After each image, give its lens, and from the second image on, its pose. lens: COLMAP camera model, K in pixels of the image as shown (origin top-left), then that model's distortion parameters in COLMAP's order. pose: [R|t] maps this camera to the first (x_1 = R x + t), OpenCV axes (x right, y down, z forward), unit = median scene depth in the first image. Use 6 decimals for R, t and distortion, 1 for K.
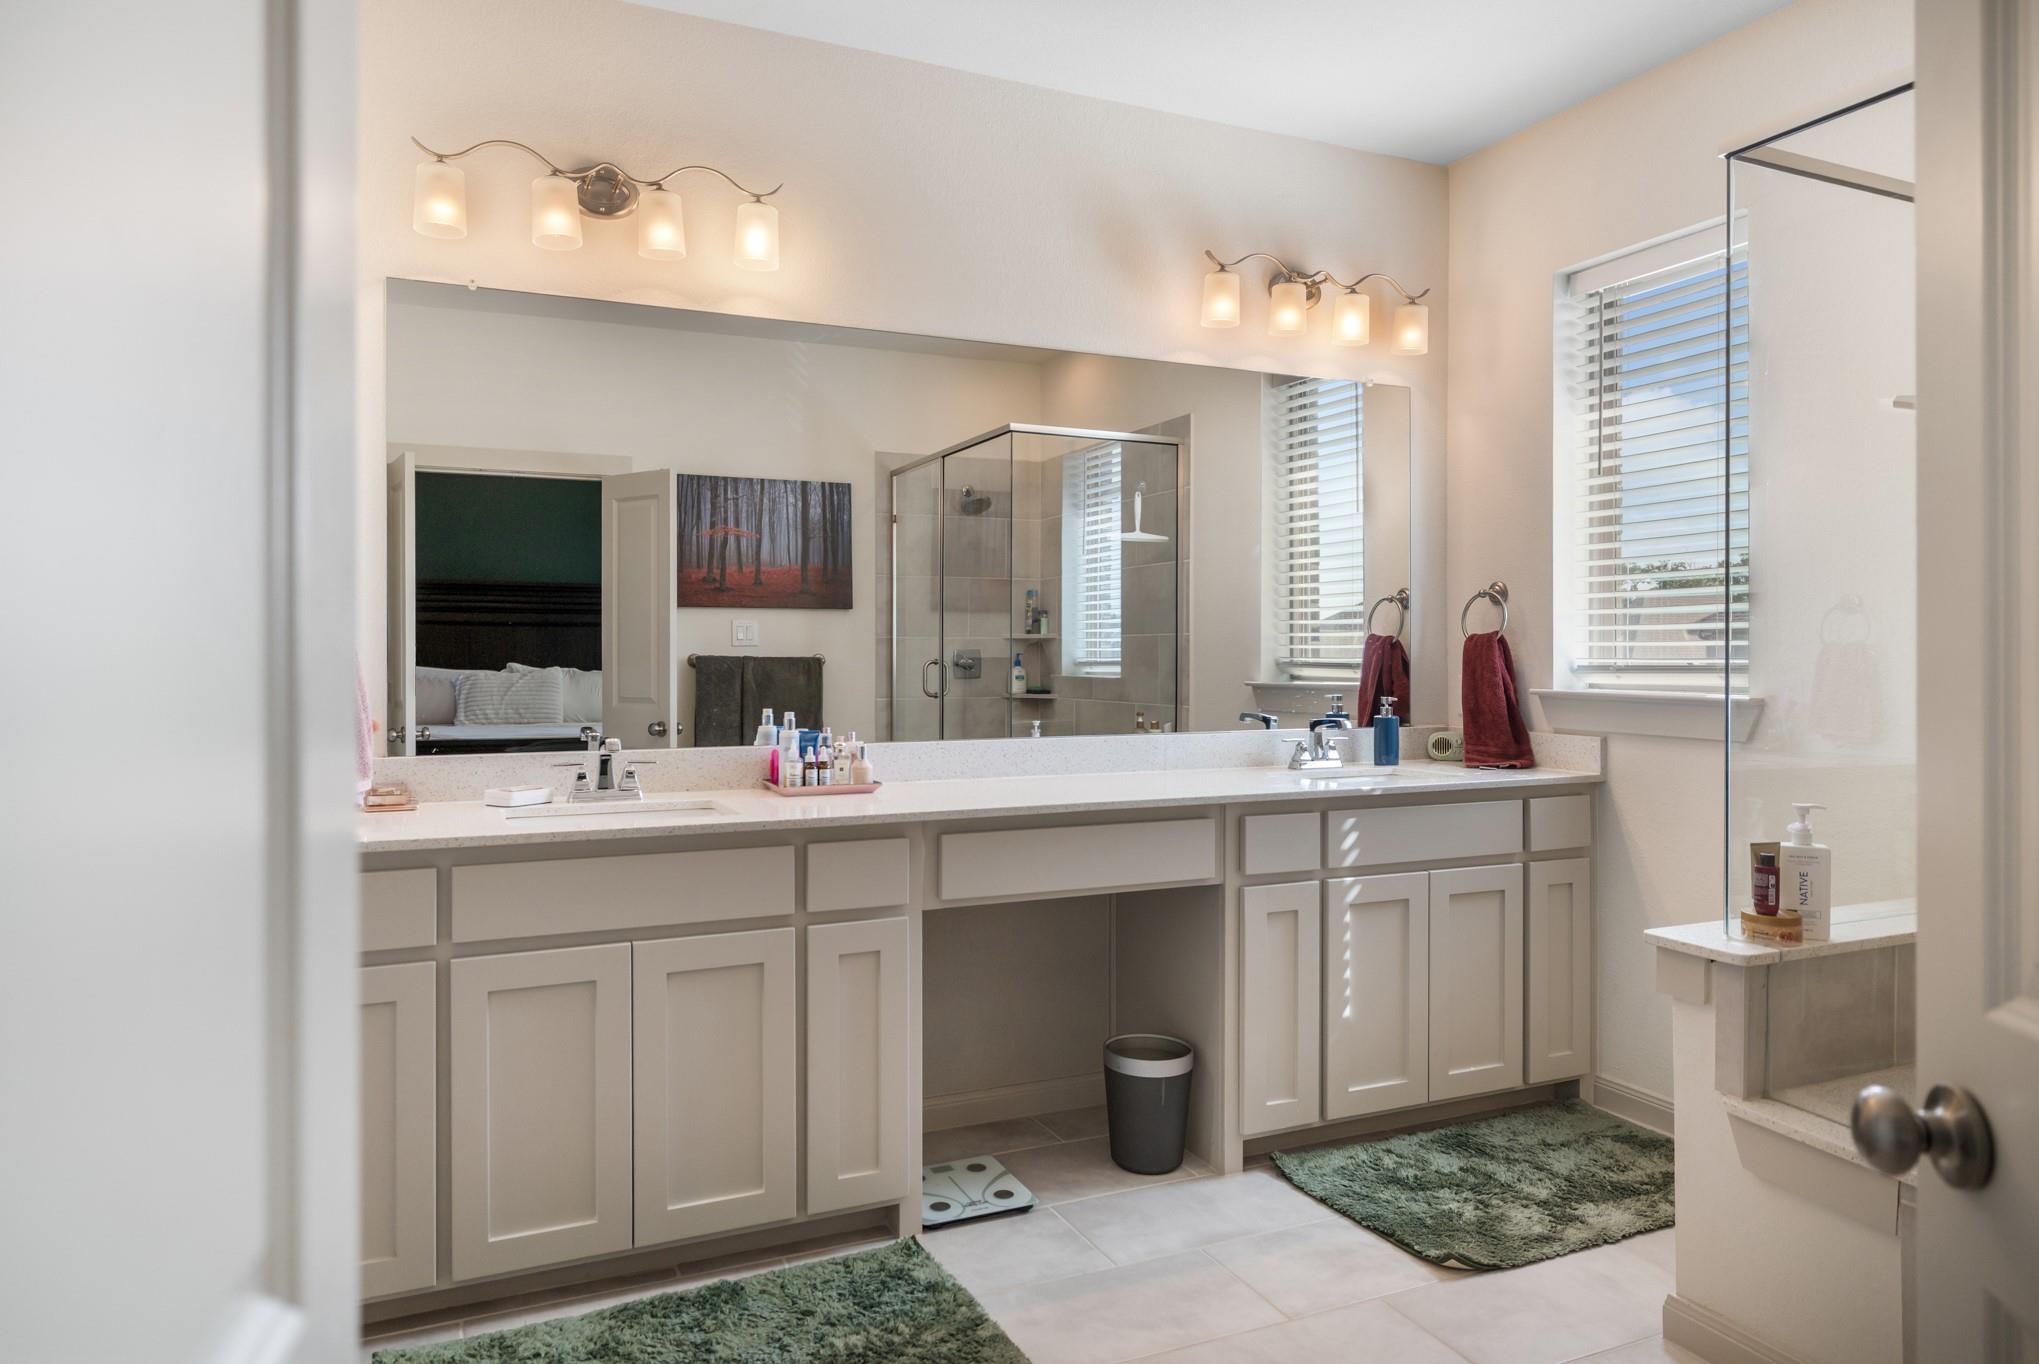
lens RADIAL K [[1296.8, 0, 1016.3], [0, 1296.8, 672.8], [0, 0, 1]] dist [0.002387, -0.000173]
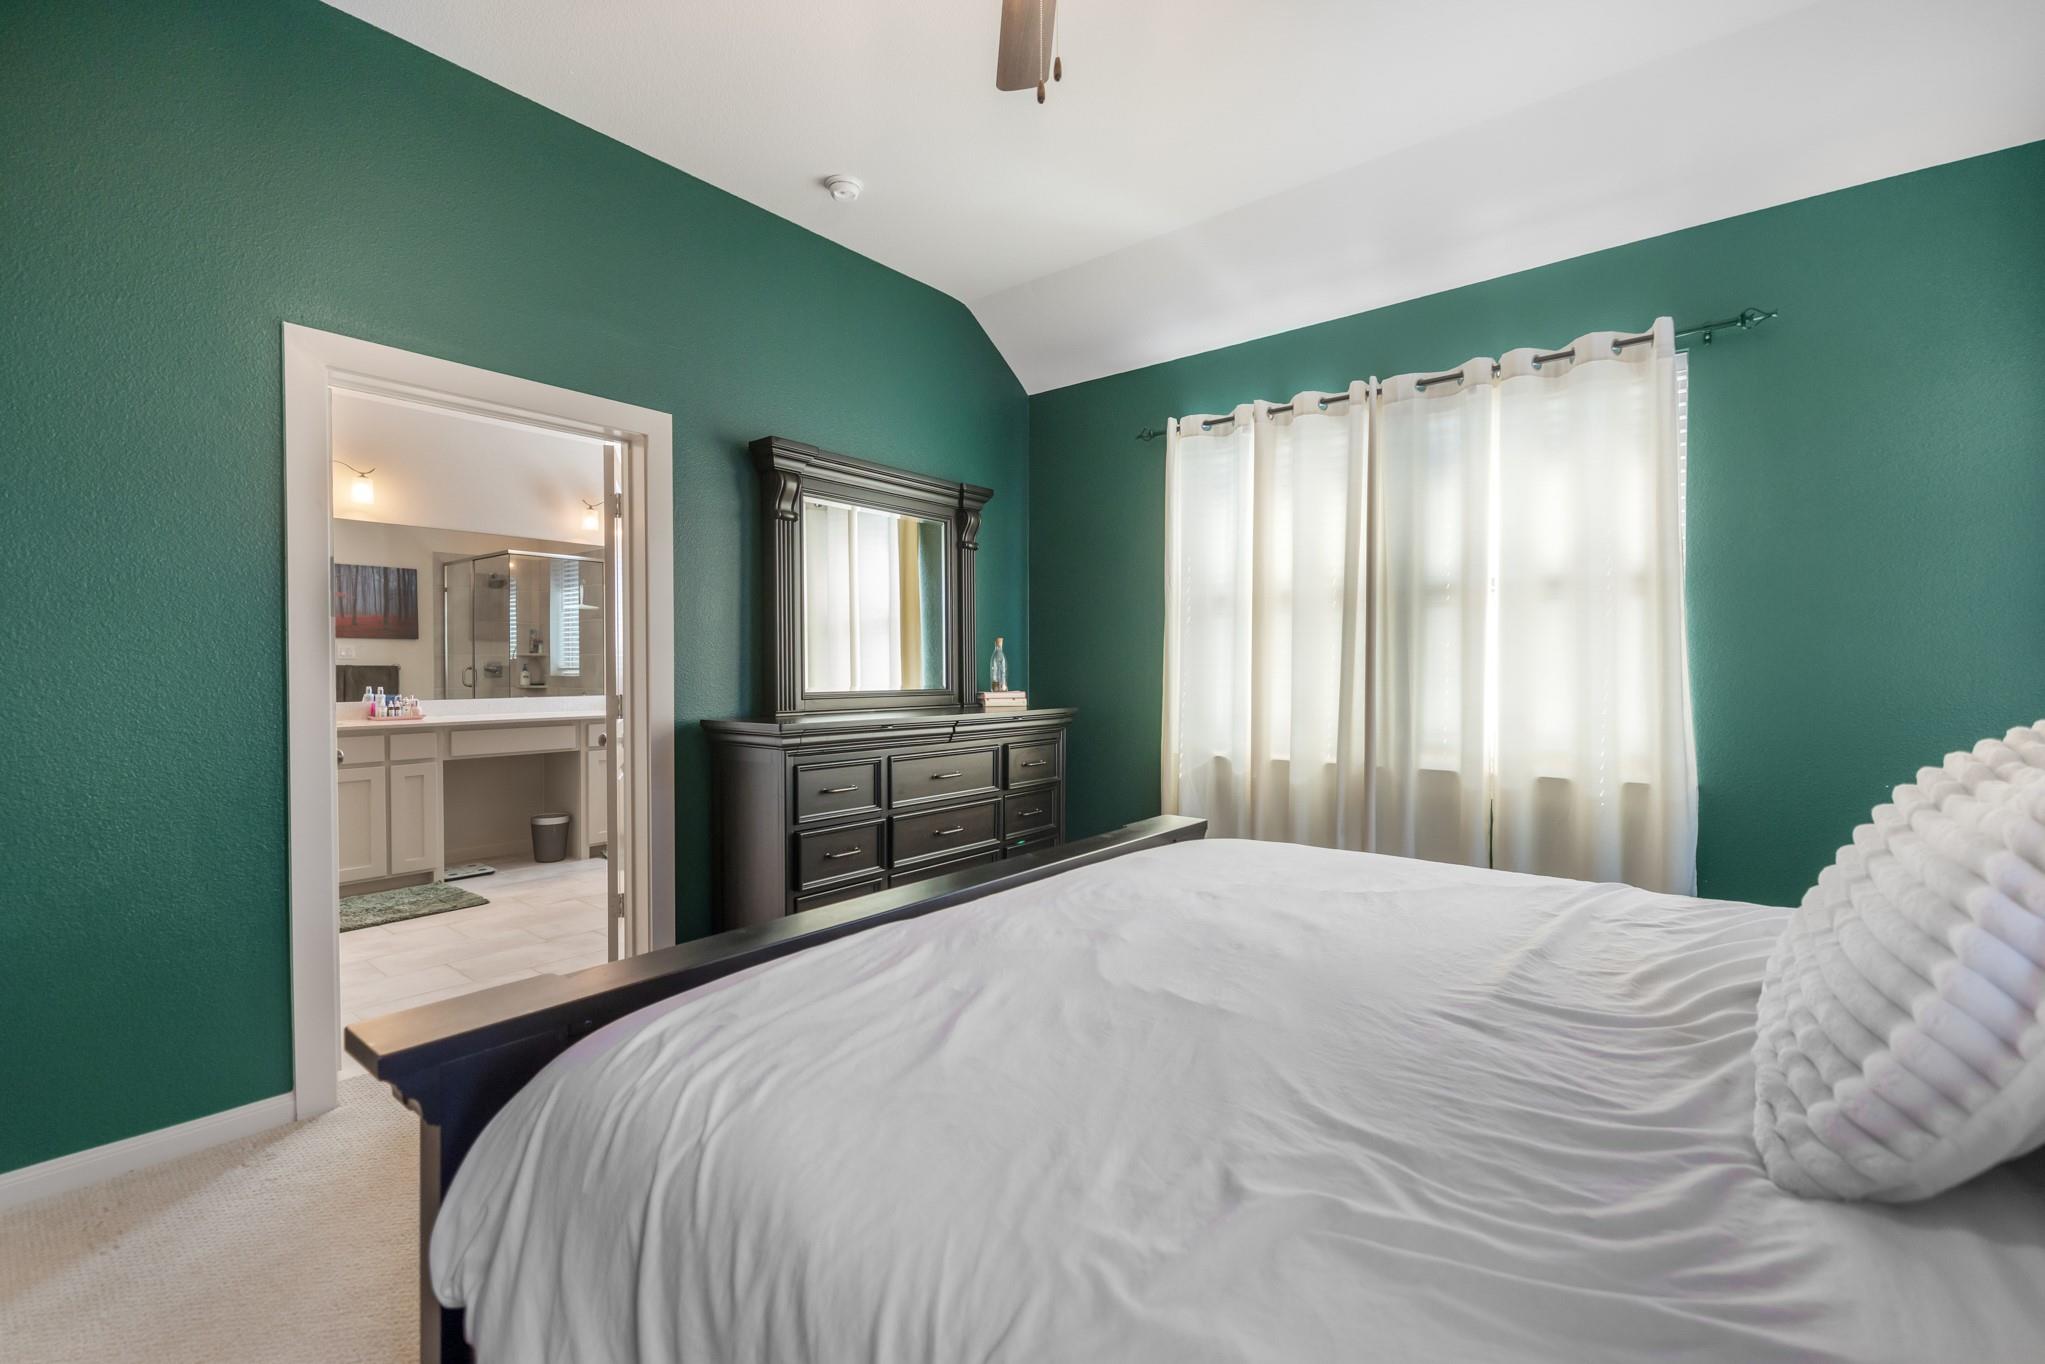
lens RADIAL K [[899.4, 0, 1024.7], [0, 899.4, 680.8], [0, 0, 1]] dist [0.001723, -0.000141]
pose [[0.897569, -0.007468, 0.440812, 0.160045], [0.006166, 0.999971, 0.004385, 0.018274], [-0.440832, -0.001217, 0.897589, -1.014720]]
